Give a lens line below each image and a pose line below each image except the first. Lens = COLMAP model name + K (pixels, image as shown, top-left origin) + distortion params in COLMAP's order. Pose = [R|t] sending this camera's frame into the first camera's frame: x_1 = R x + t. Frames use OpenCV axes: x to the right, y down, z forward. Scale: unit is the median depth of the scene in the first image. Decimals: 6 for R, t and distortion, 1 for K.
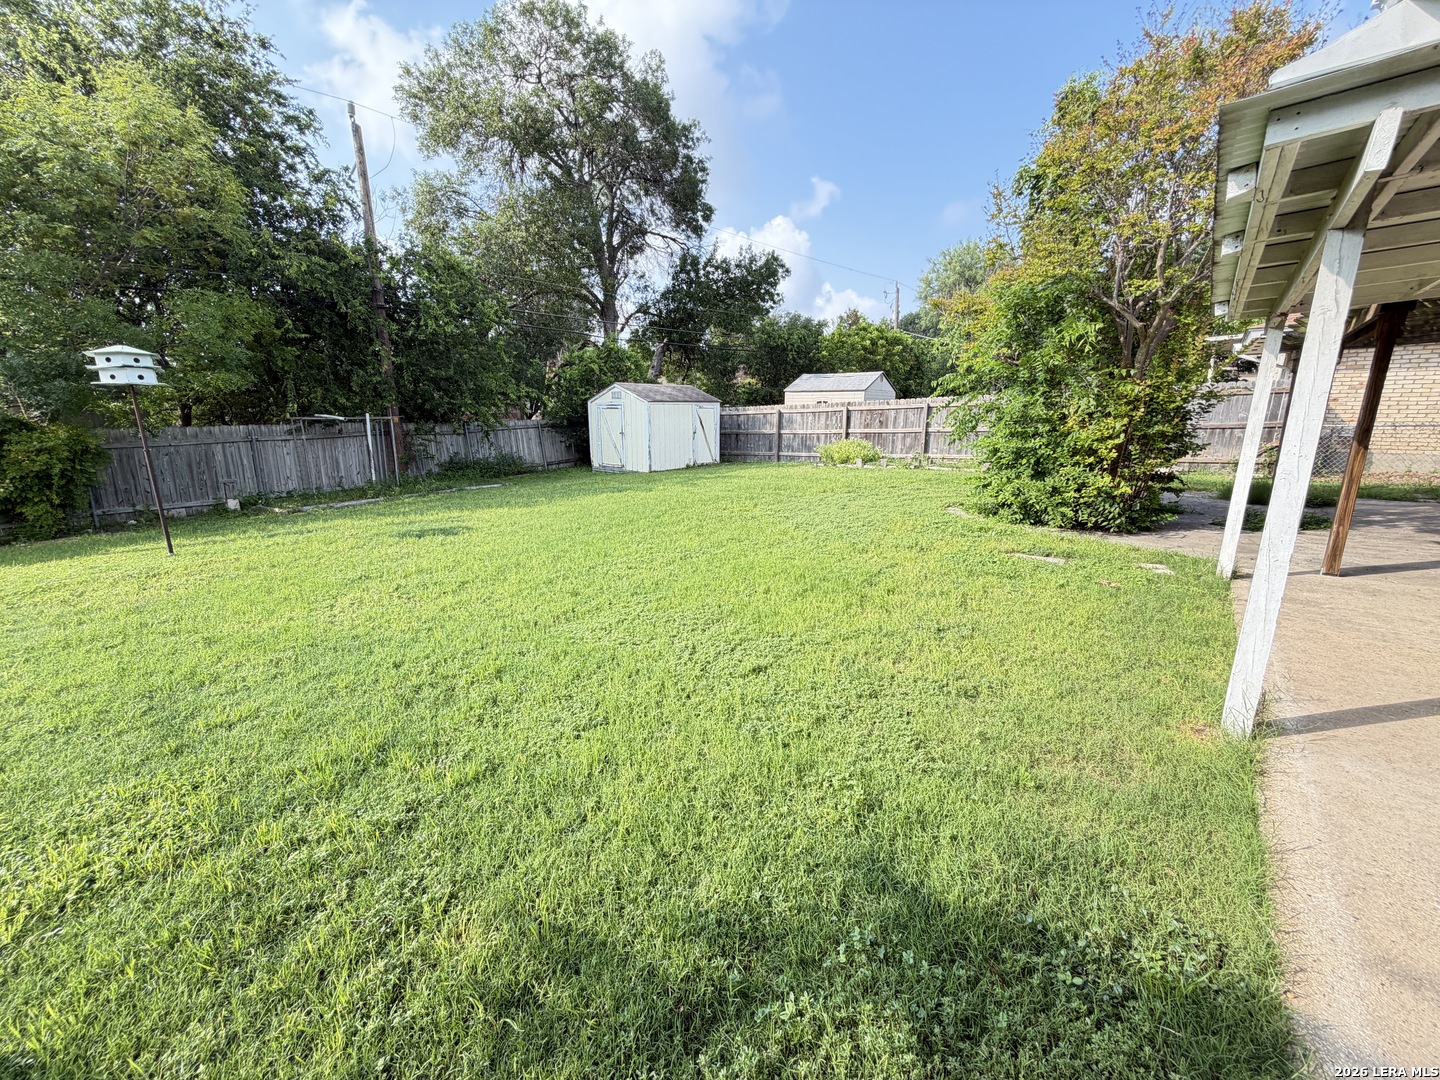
lens RADIAL K [[575.7, 0, 715.3], [0, 575.7, 538.7], [0, 0, 1]] dist [0.001152, -0.000132]
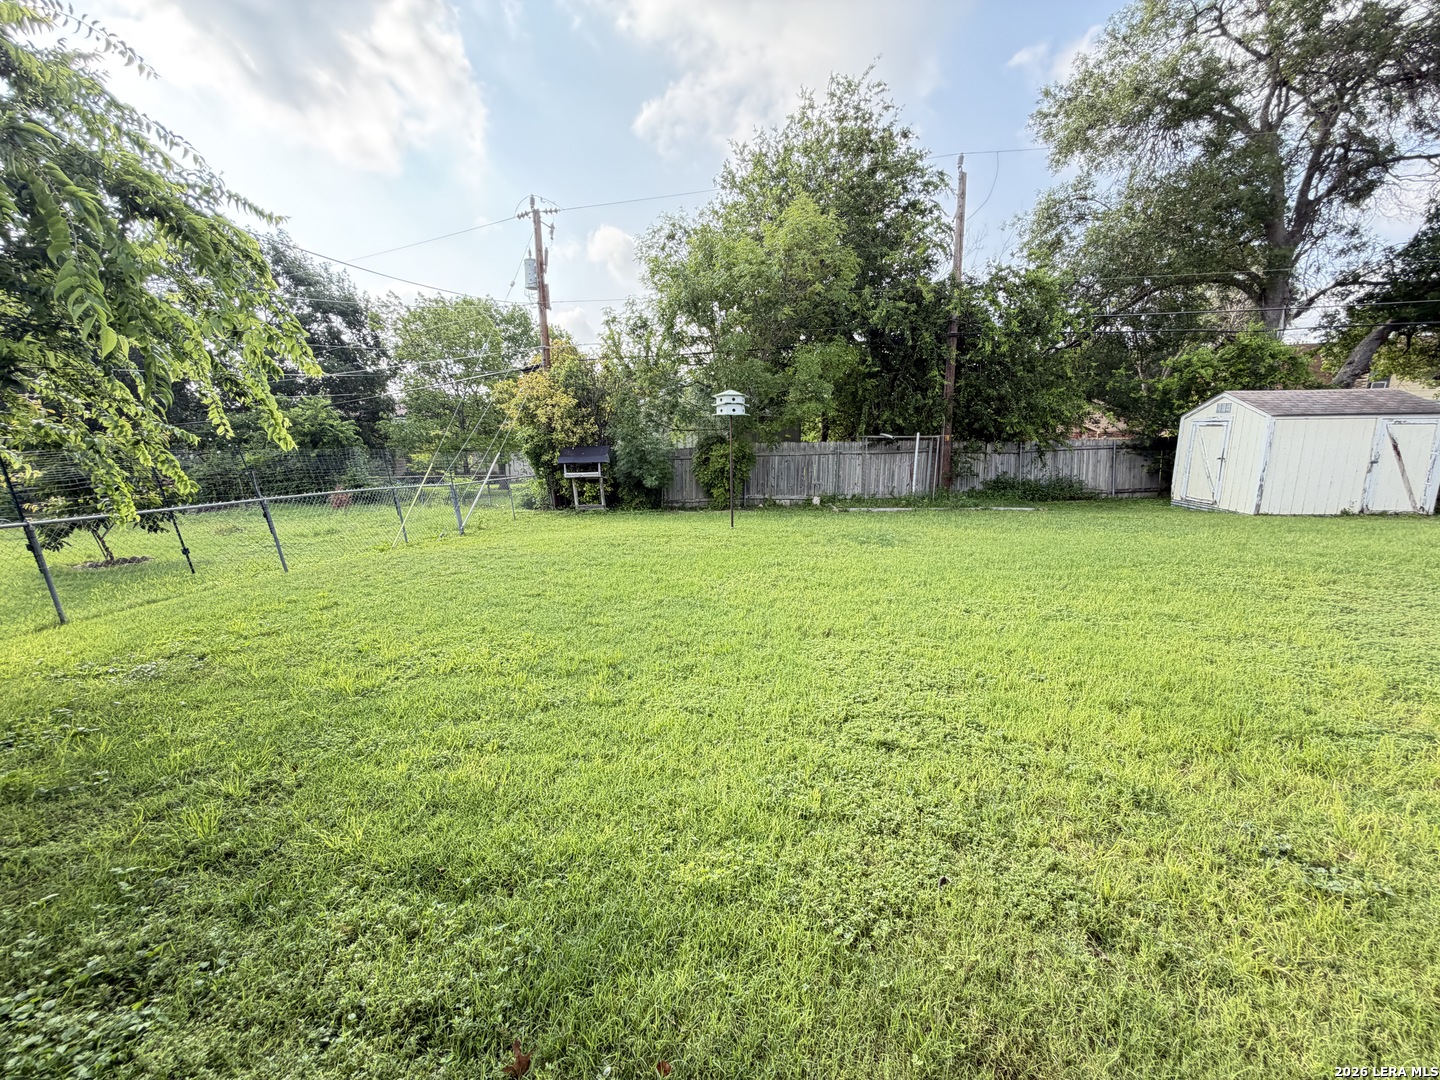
lens RADIAL K [[575.7, 0, 717.0], [0, 575.7, 539.9], [0, 0, 1]] dist [0.001152, -0.000132]
pose [[0.546399, 0.154492, -0.823153, 0.112734], [-0.176572, 0.981998, 0.067098, -0.014929], [0.818701, 0.108683, 0.563842, 0.056885]]
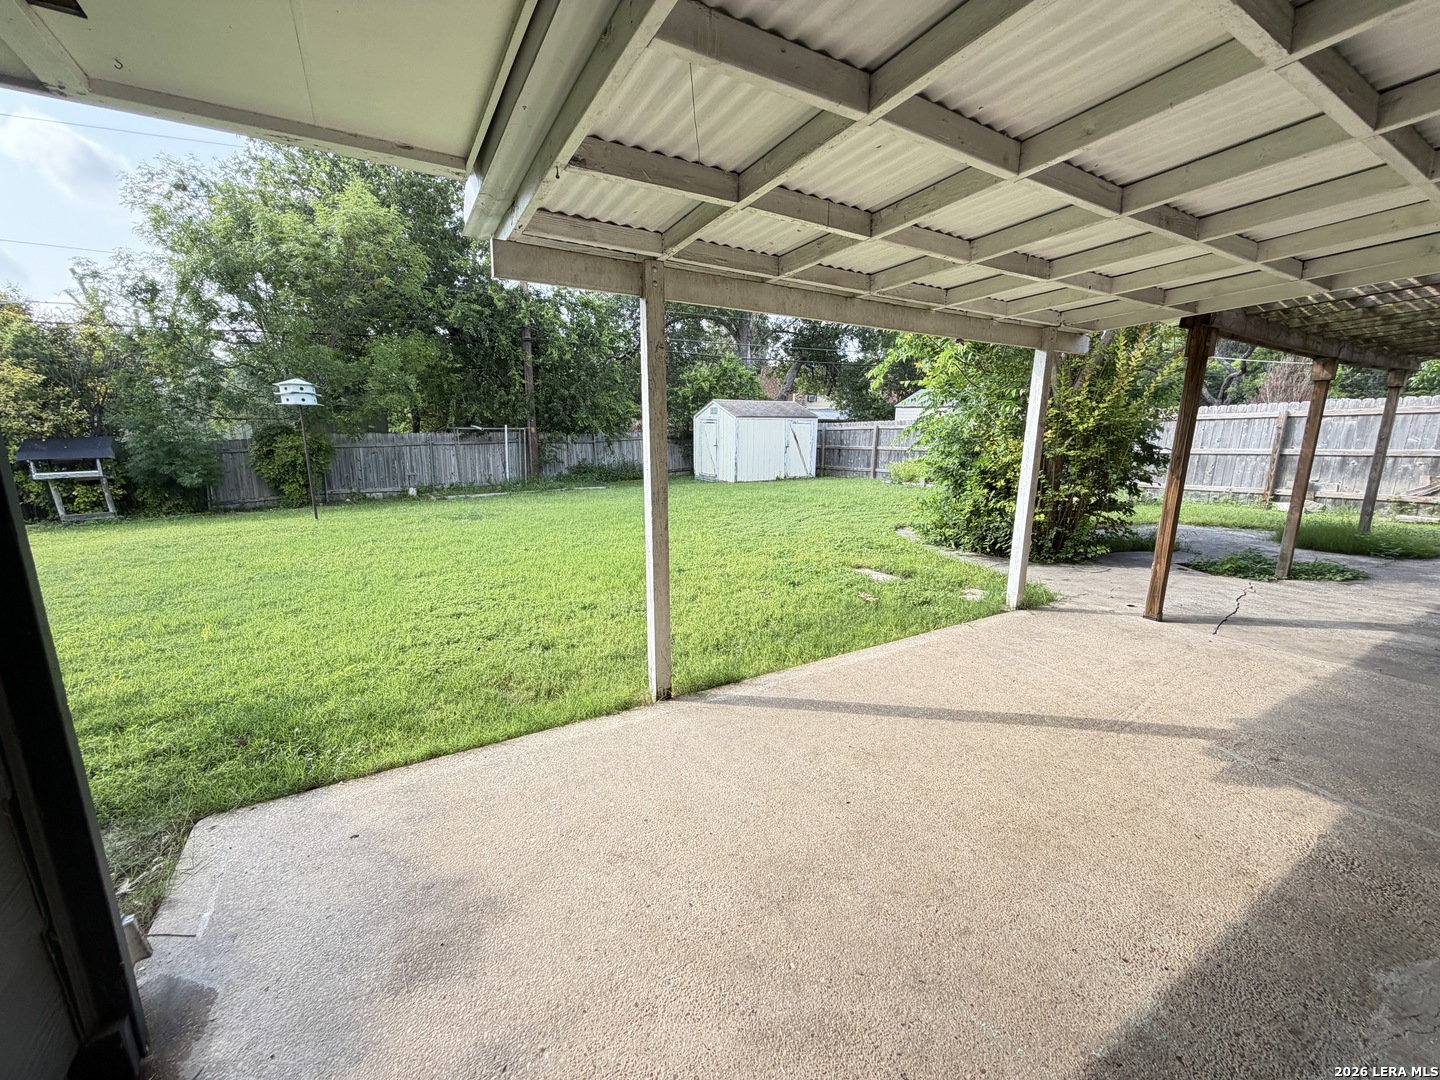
lens RADIAL K [[575.7, 0, 716.7], [0, 575.7, 540.3], [0, 0, 1]] dist [0.001152, -0.000132]
pose [[0.941228, 0.077385, -0.328787, 0.213589], [-0.083881, 0.996460, -0.005596, 0.000929], [0.327190, 0.032846, 0.944388, -0.020922]]
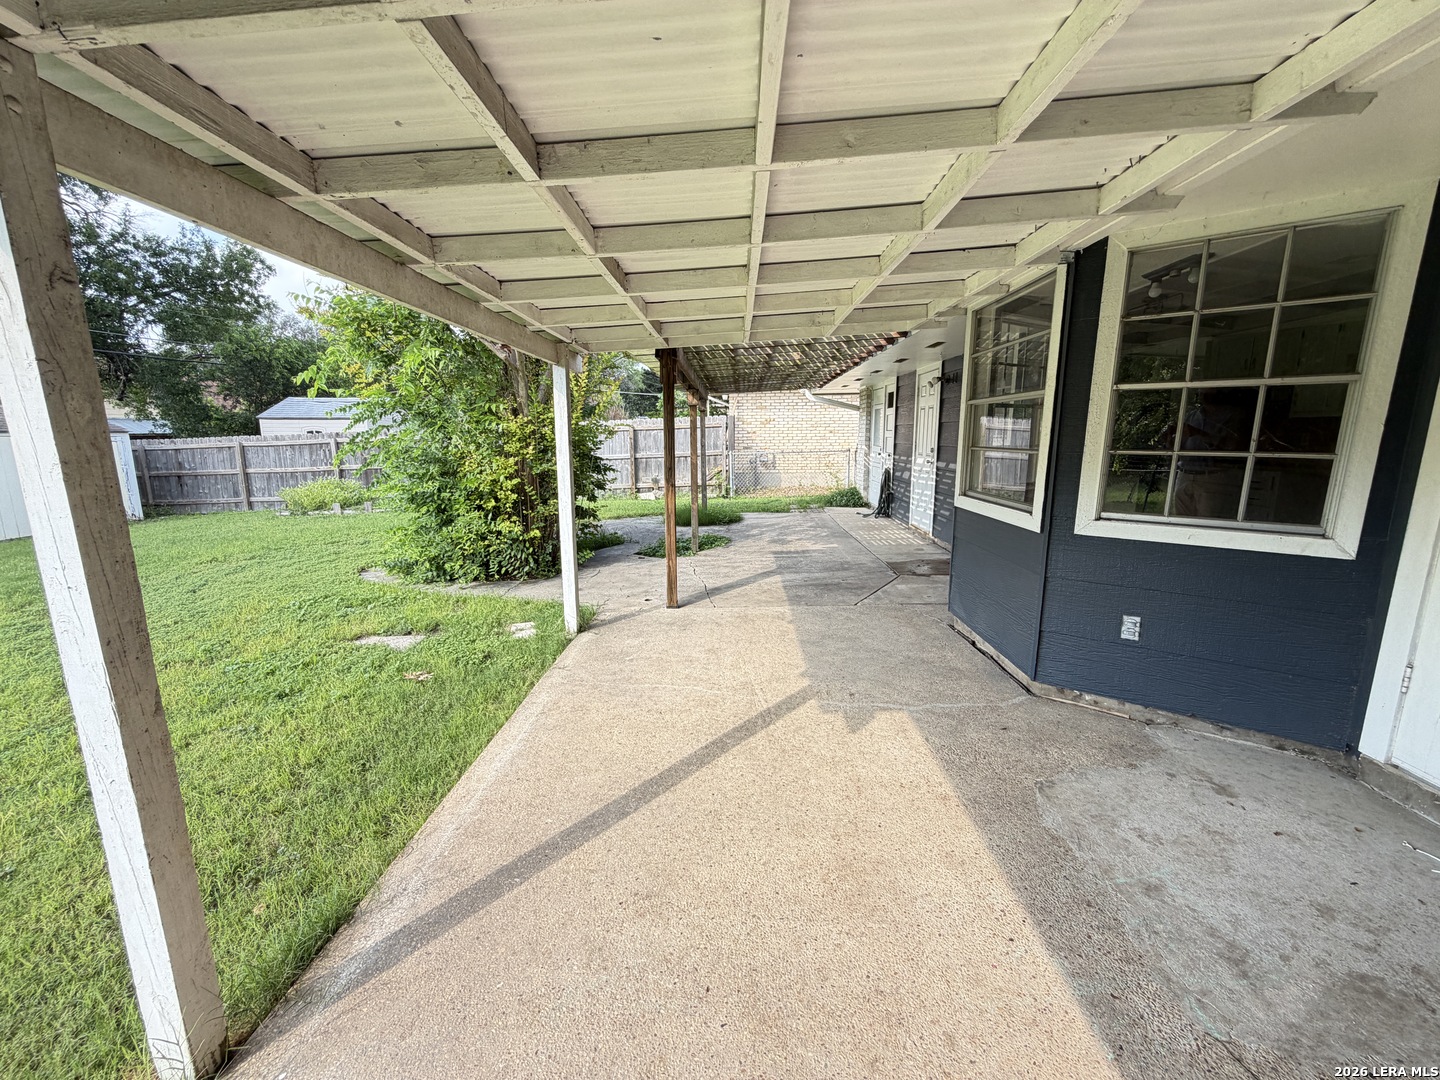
lens RADIAL K [[575.7, 0, 714.8], [0, 575.7, 540.0], [0, 0, 1]] dist [0.001152, -0.000132]
pose [[0.794241, -0.111849, 0.597219, 0.156307], [0.137069, 0.990556, 0.003228, -0.014861], [-0.591940, 0.079297, 0.802072, 0.034478]]
